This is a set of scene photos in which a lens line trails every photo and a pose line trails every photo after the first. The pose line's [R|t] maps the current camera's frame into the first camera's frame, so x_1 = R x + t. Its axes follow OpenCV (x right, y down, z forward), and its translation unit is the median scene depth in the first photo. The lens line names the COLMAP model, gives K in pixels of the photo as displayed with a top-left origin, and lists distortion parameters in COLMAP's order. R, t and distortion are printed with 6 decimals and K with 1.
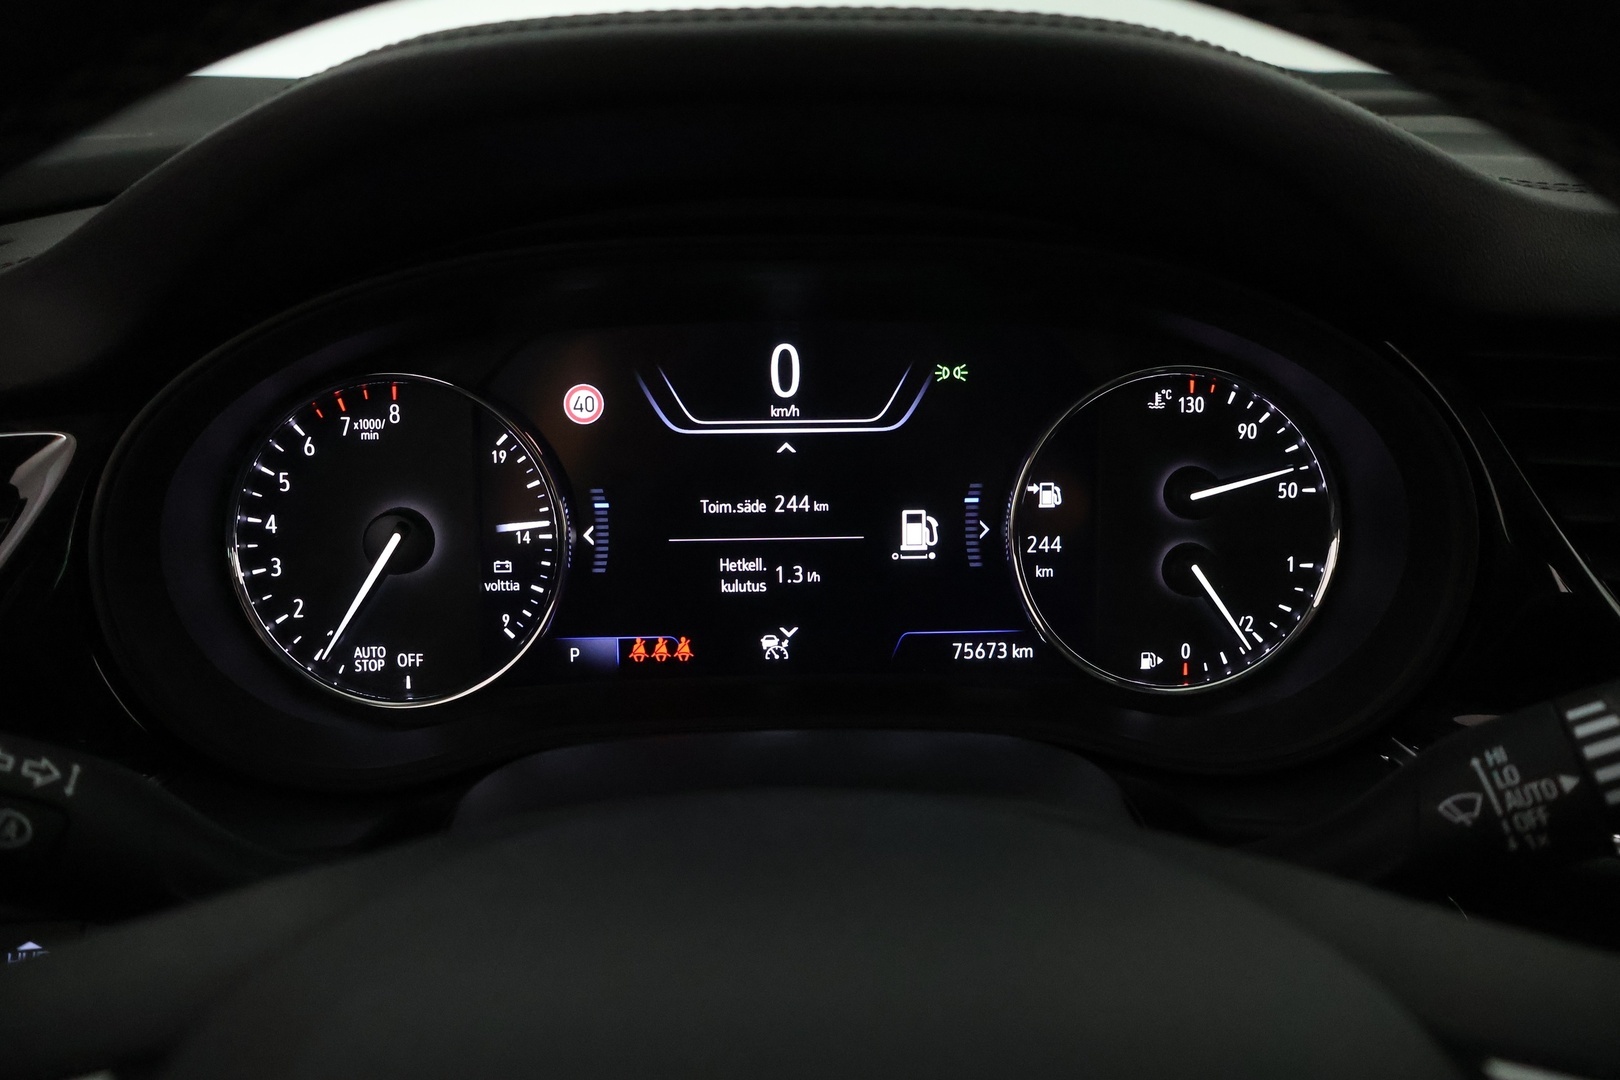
lens RADIAL K [[1355.4, 0, 810.0], [0, 1355.4, 540.0], [0, 0, 1]] dist [0.002392, 0.010096]
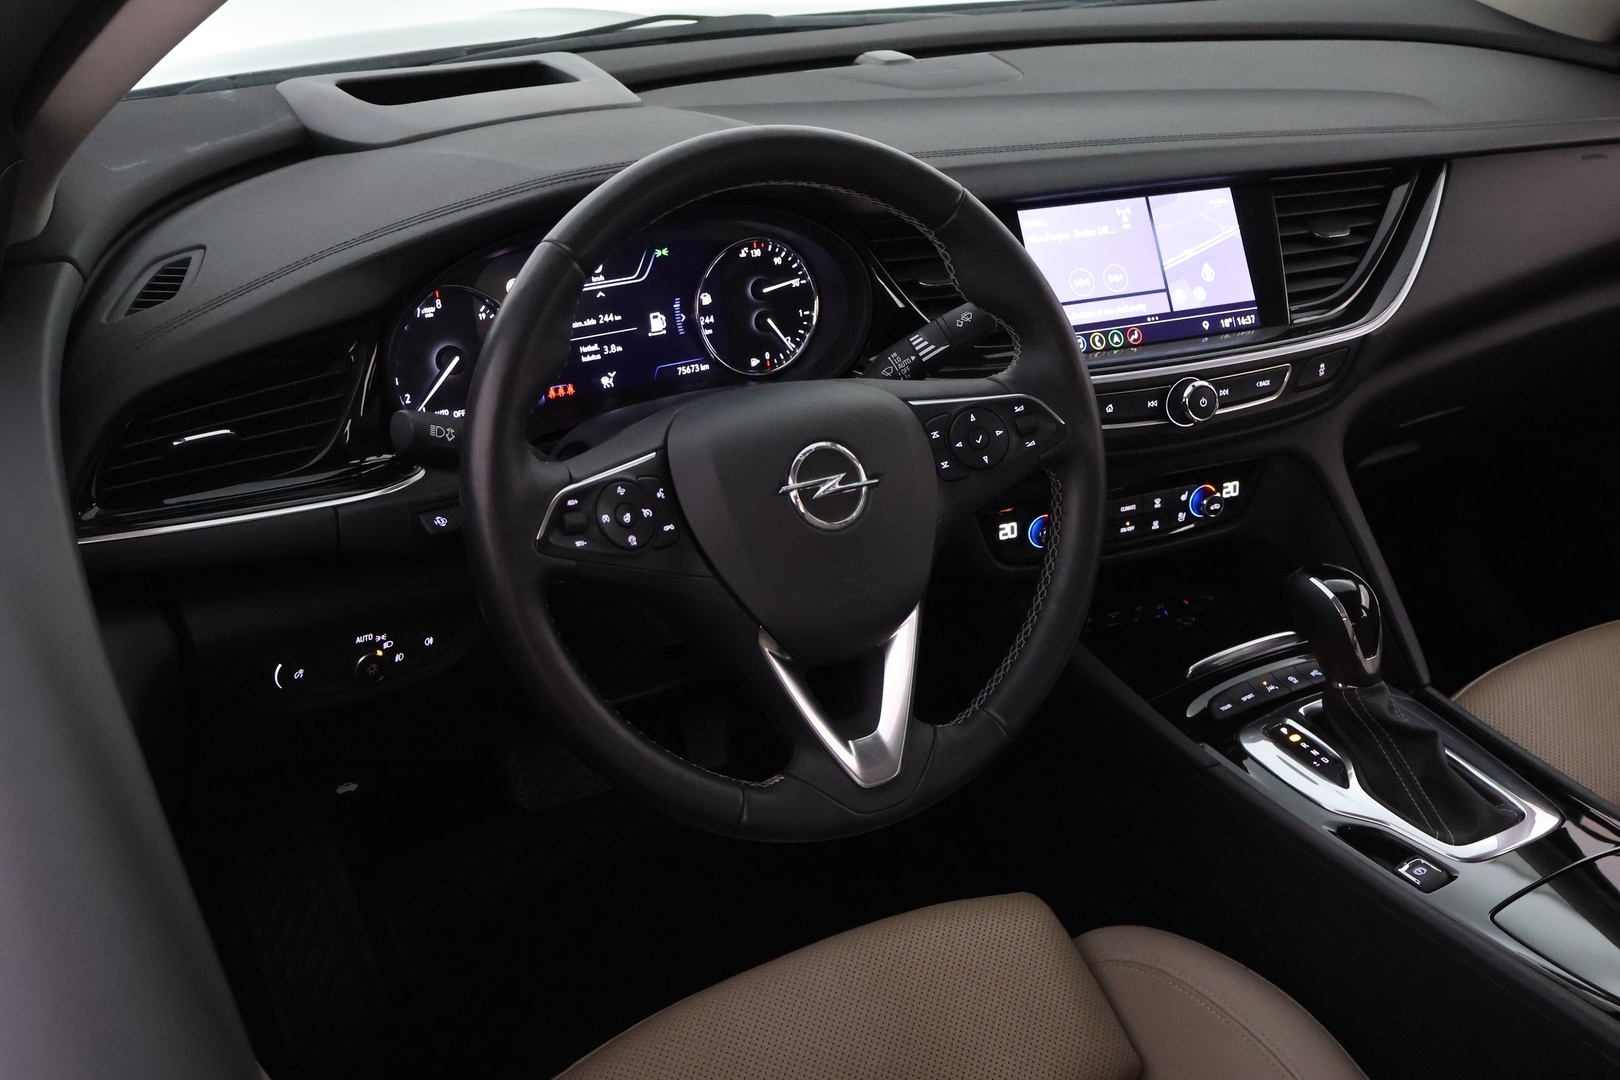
lens RADIAL K [[1638.9, 0, 810.0], [0, 1638.9, 540.0], [0, 0, 1]] dist [0.005597, 0.007902]
pose [[0.876600, -0.205262, 0.435248, -0.998443], [0.150151, 0.975979, 0.157862, -0.046873], [-0.457196, -0.073029, 0.886363, -1.649997]]
